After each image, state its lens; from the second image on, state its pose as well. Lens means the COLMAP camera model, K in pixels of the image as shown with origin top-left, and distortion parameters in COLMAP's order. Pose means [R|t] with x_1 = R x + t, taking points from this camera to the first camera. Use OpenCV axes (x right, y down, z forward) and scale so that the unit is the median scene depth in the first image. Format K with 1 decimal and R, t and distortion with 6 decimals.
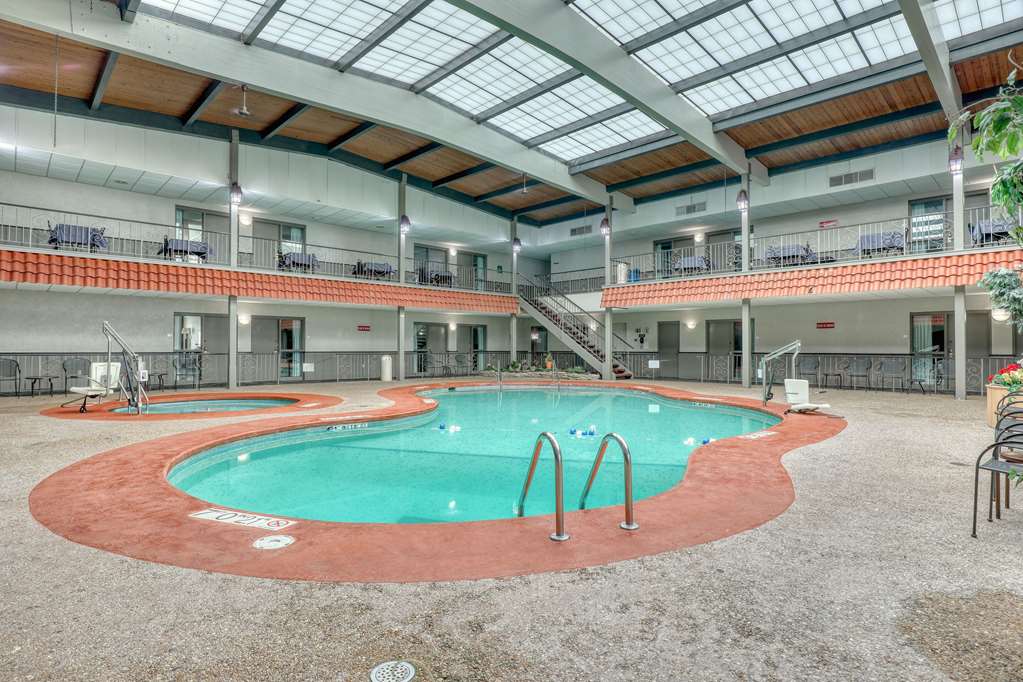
lens RADIAL K [[534.1, 0, 505.7], [0, 534.1, 340.0], [0, 0, 1]] dist [-0.033359, 0.008106]
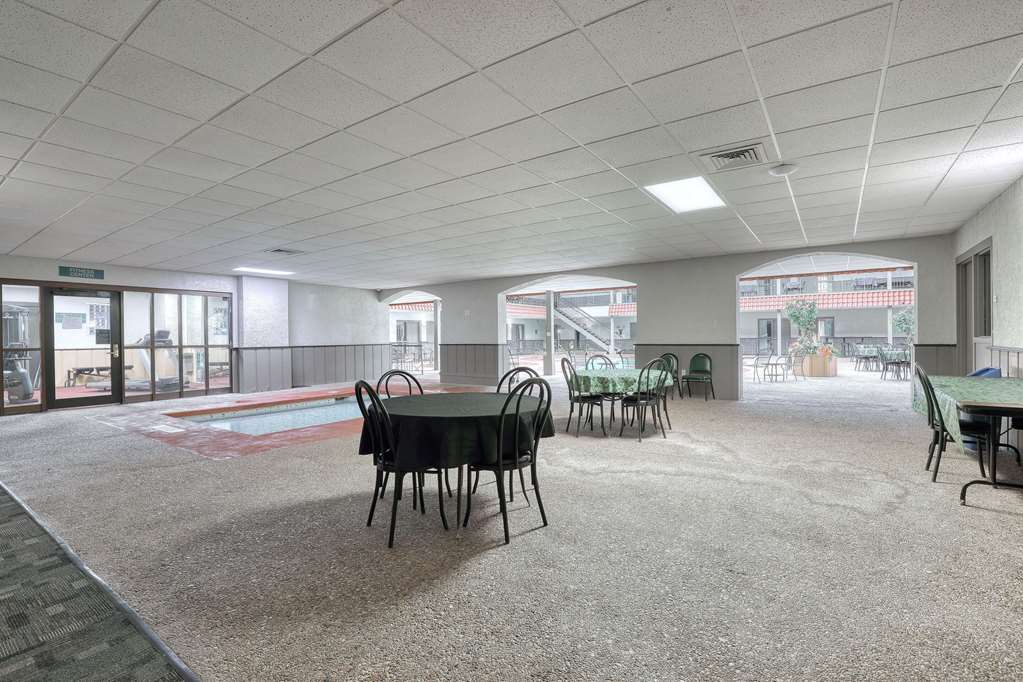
lens RADIAL K [[473.3, 0, 501.5], [0, 473.3, 342.6], [0, 0, 1]] dist [-0.021152, -0.002383]
pose [[0.985028, -0.012103, 0.171968, -0.483378], [0.008561, 0.999736, 0.021322, -0.004887], [-0.172181, -0.019531, 0.984872, -0.578745]]
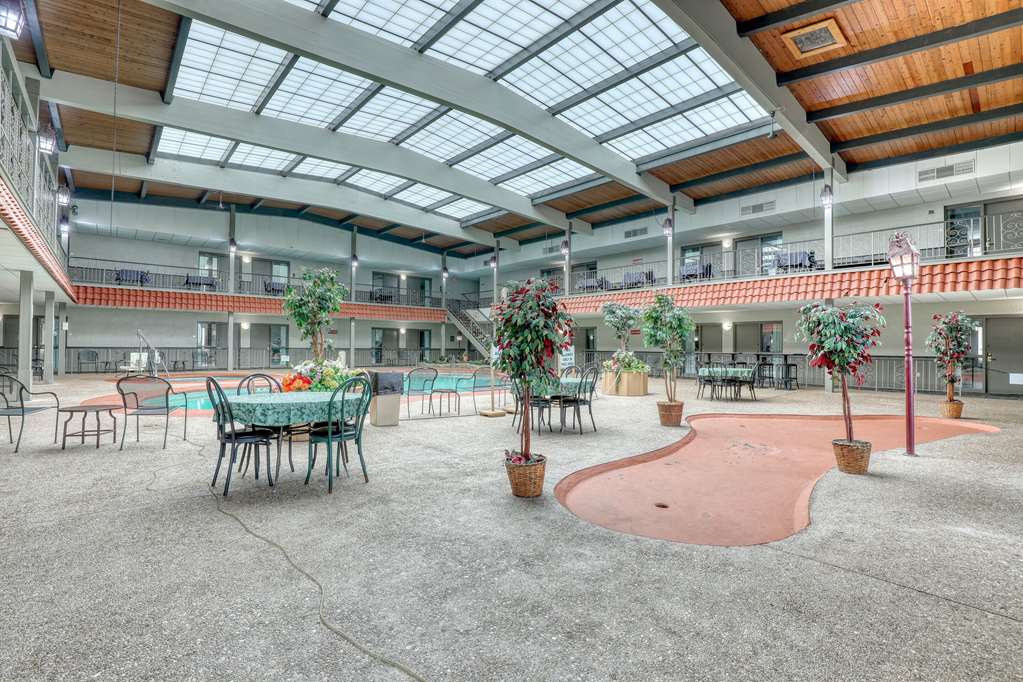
lens RADIAL K [[473.3, 0, 499.8], [0, 473.3, 346.3], [0, 0, 1]] dist [-0.021152, -0.002383]
pose [[0.998690, 0.006548, -0.050751, 0.272935], [-0.005778, 0.999866, 0.015317, -0.006173], [0.050845, -0.015004, 0.998594, -0.268743]]
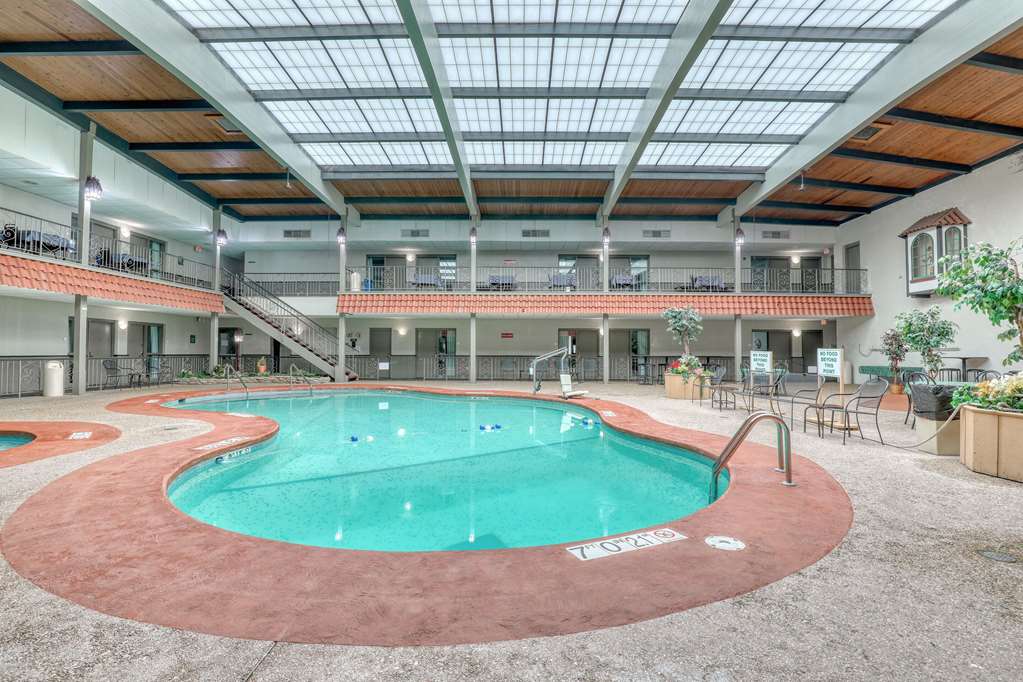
lens RADIAL K [[473.3, 0, 514.5], [0, 473.3, 339.7], [0, 0, 1]] dist [-0.021152, -0.002383]
pose [[0.704337, 0.018876, 0.709615, -0.230338], [-0.013186, 0.999822, -0.013508, -0.000362], [-0.709743, 0.000157, 0.704460, 0.105596]]
